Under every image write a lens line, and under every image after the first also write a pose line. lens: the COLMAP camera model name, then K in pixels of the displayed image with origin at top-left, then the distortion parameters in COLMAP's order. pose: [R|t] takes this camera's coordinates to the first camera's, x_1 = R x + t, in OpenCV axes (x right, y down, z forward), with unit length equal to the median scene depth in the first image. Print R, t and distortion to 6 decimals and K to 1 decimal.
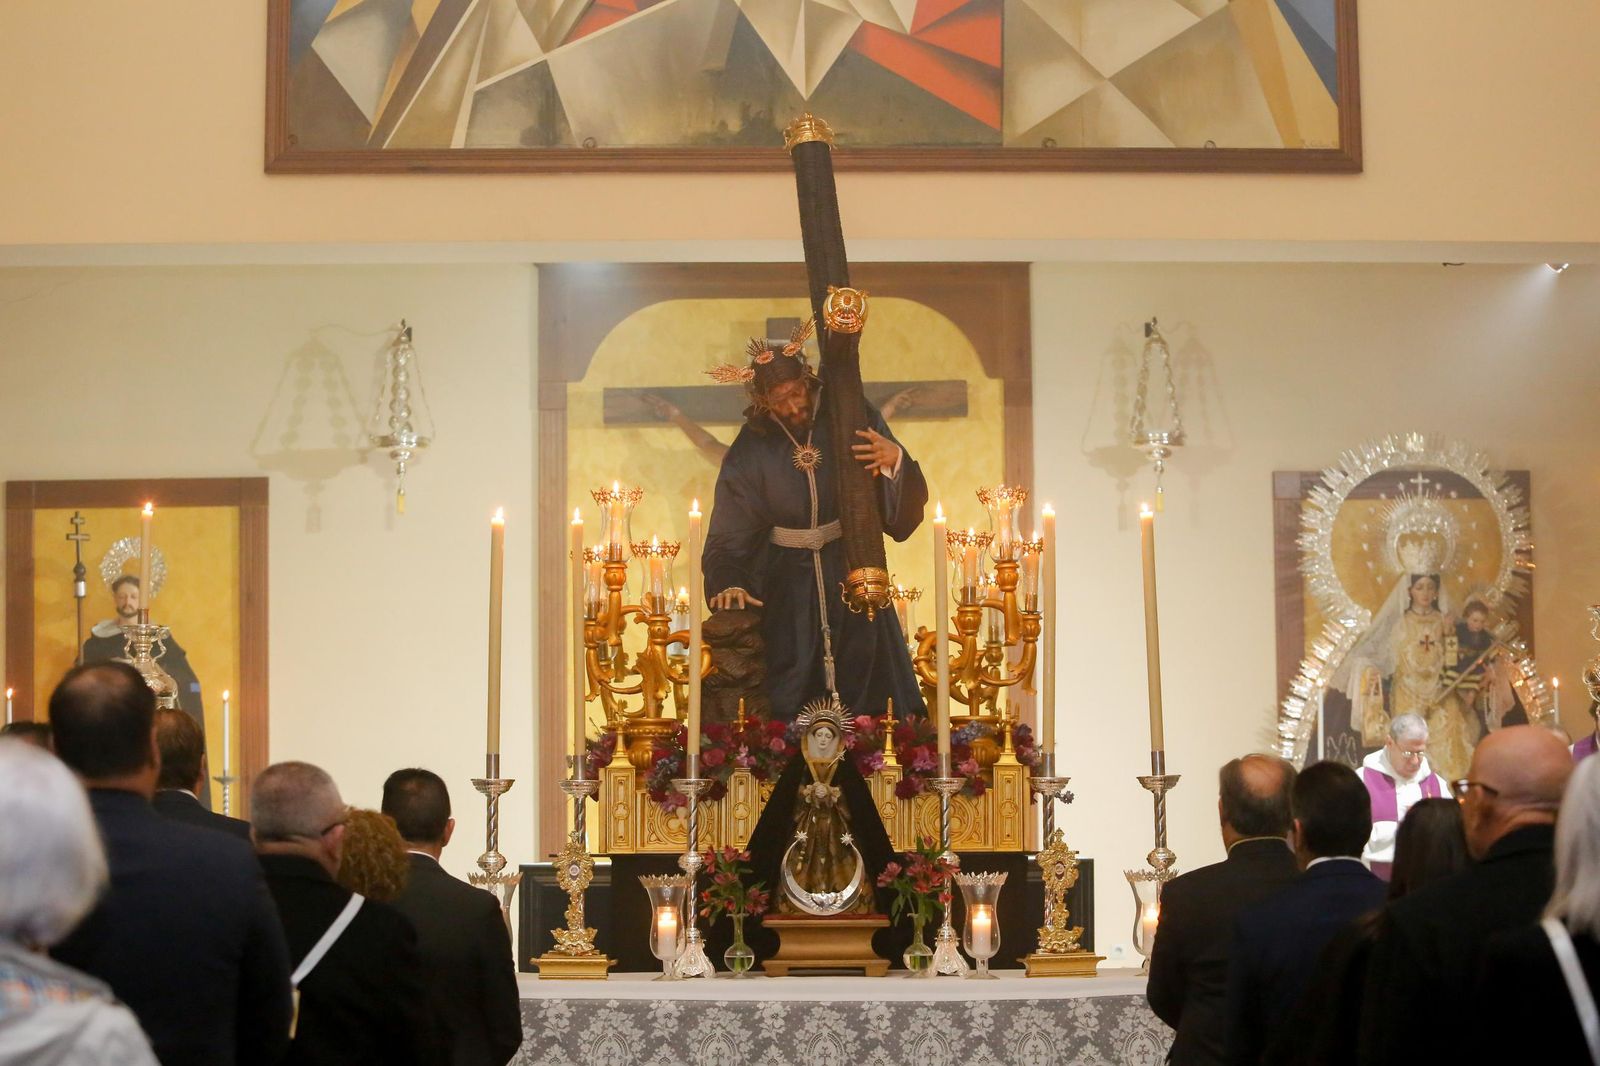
lens RADIAL K [[3437.1, 0, 788.9], [0, 3437.1, 545.0], [0, 0, 1]] dist [-0.240075, 0.000000]
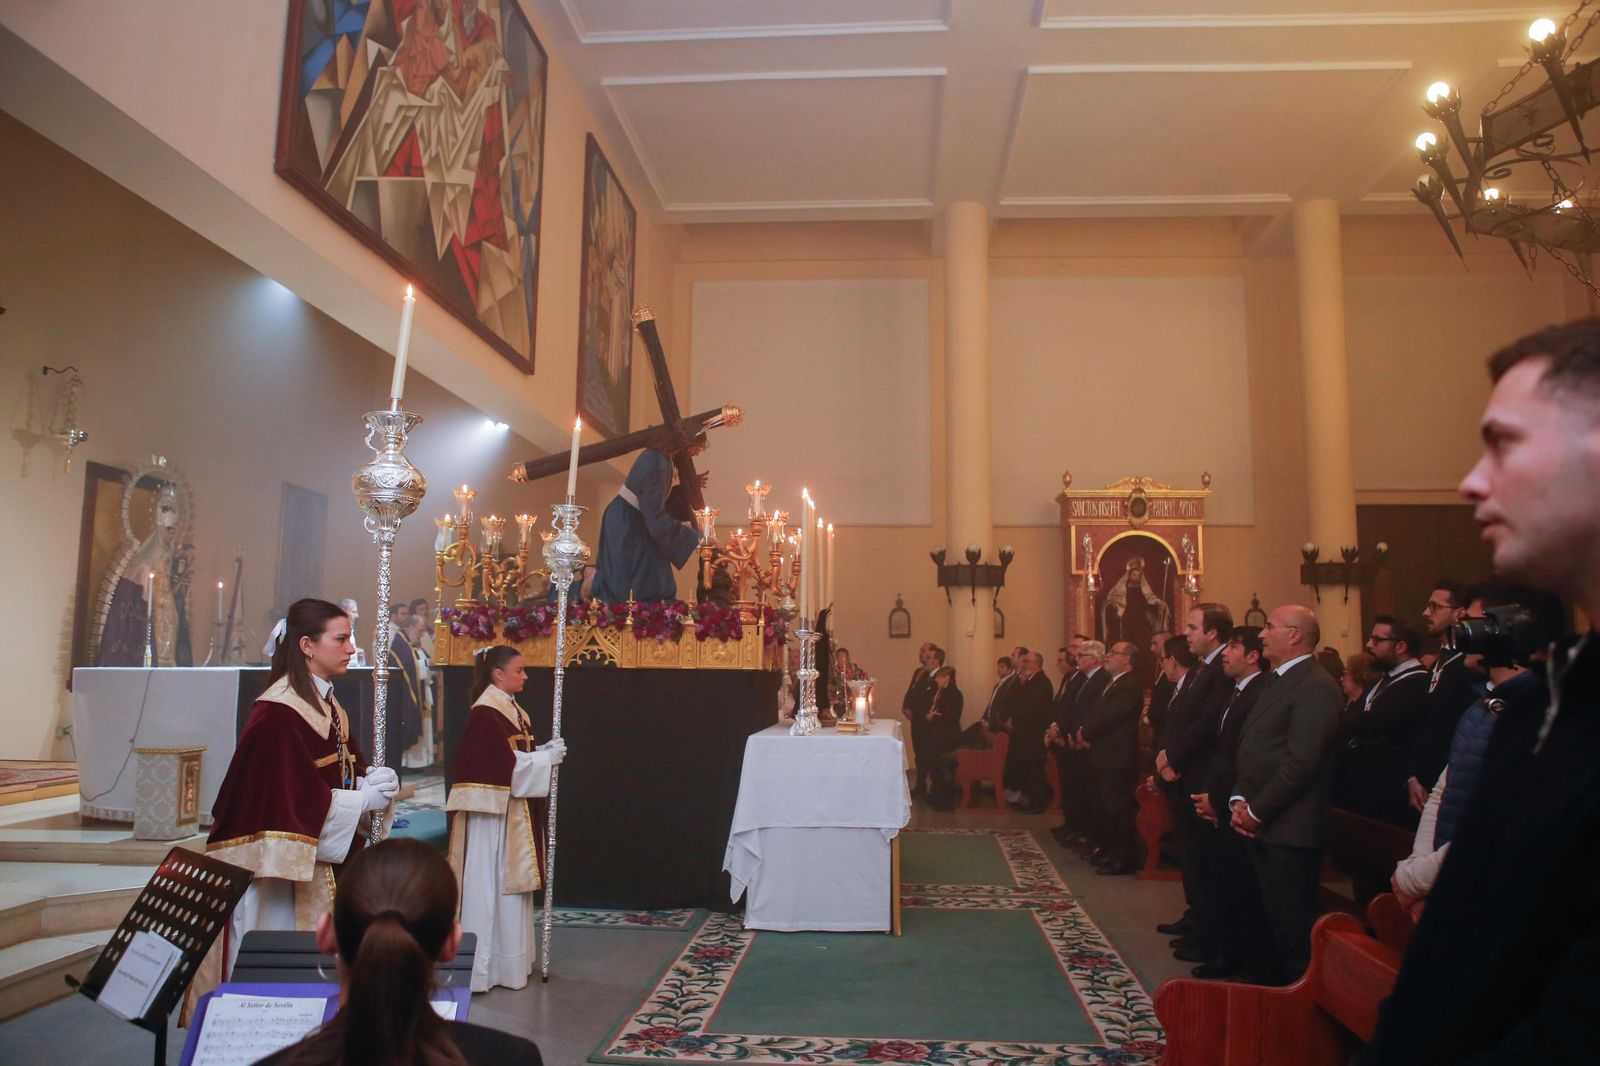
lens RADIAL K [[1099.6, 0, 774.9], [0, 1099.6, 526.1], [0, 0, 1]] dist [-0.081715, 0.039286]
pose [[0.118571, 0.126825, 0.984813, -0.410554], [-0.099074, 0.988371, -0.115354, 0.047254], [-0.987991, -0.083892, 0.129757, 0.562370]]
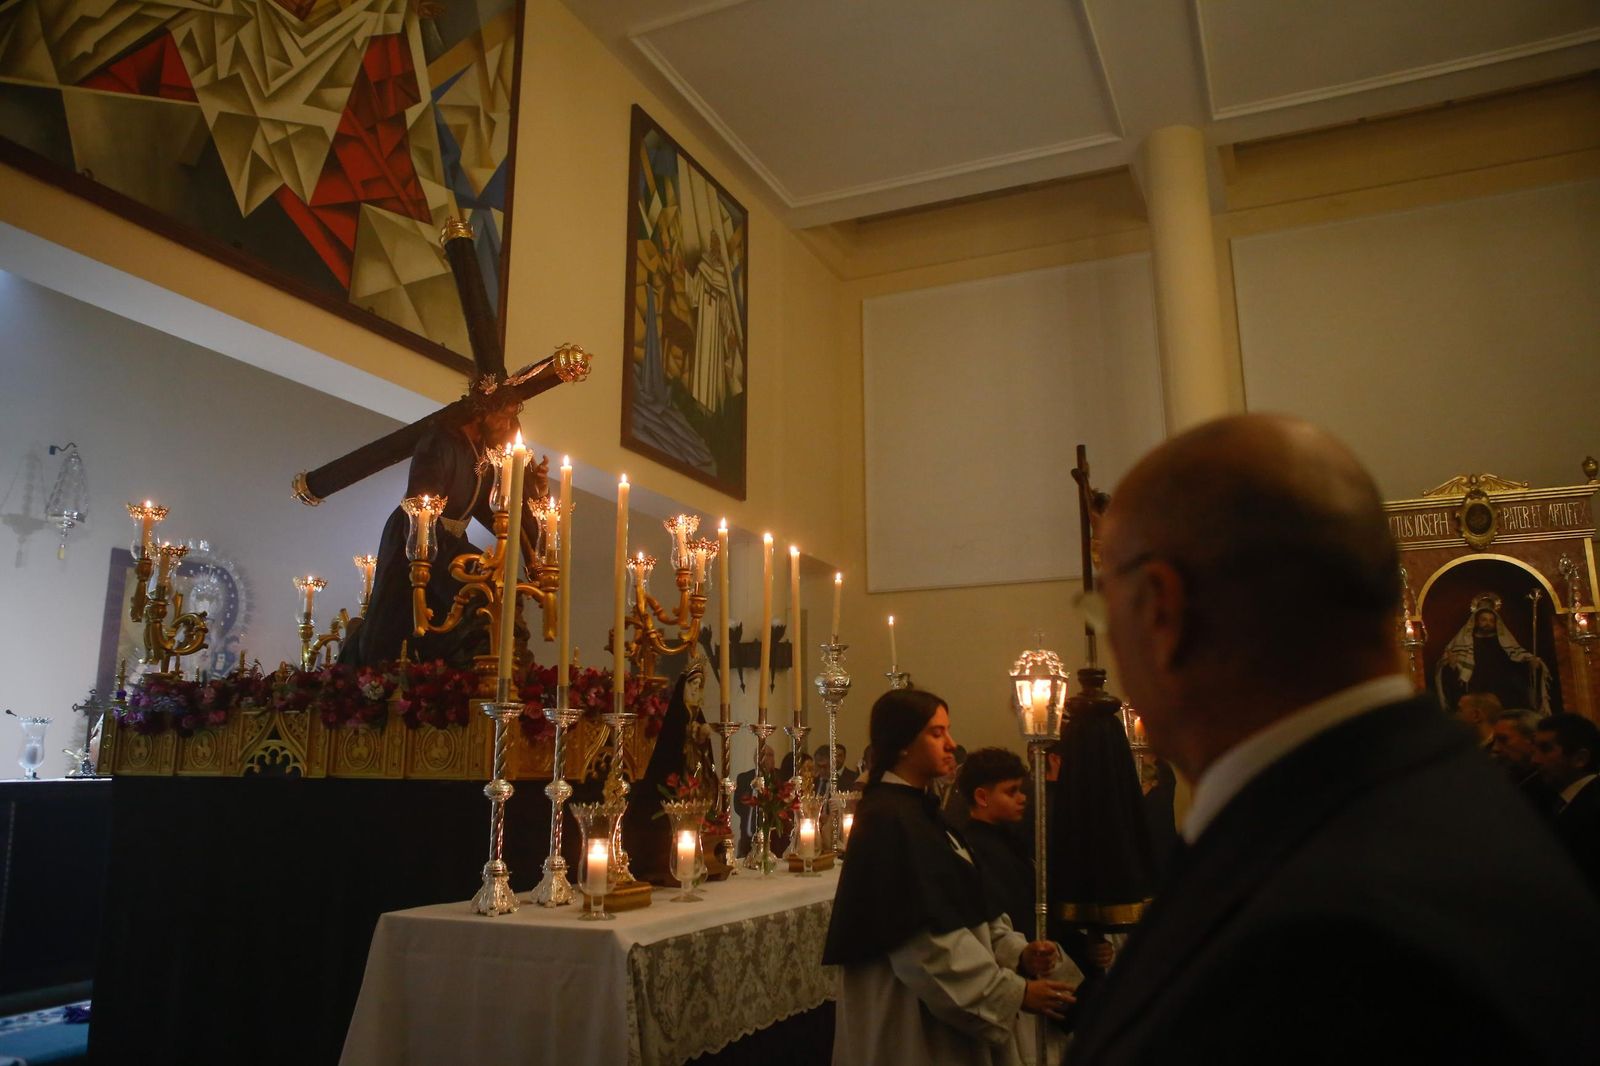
lens RADIAL K [[1099.6, 0, 790.6], [0, 1099.6, 536.9], [0, 0, 1]] dist [-0.081715, 0.039286]
pose [[0.431699, 0.183137, 0.883231, -0.196025], [-0.077701, 0.983083, -0.165863, 0.037633], [-0.898665, 0.002974, 0.438626, 0.473692]]
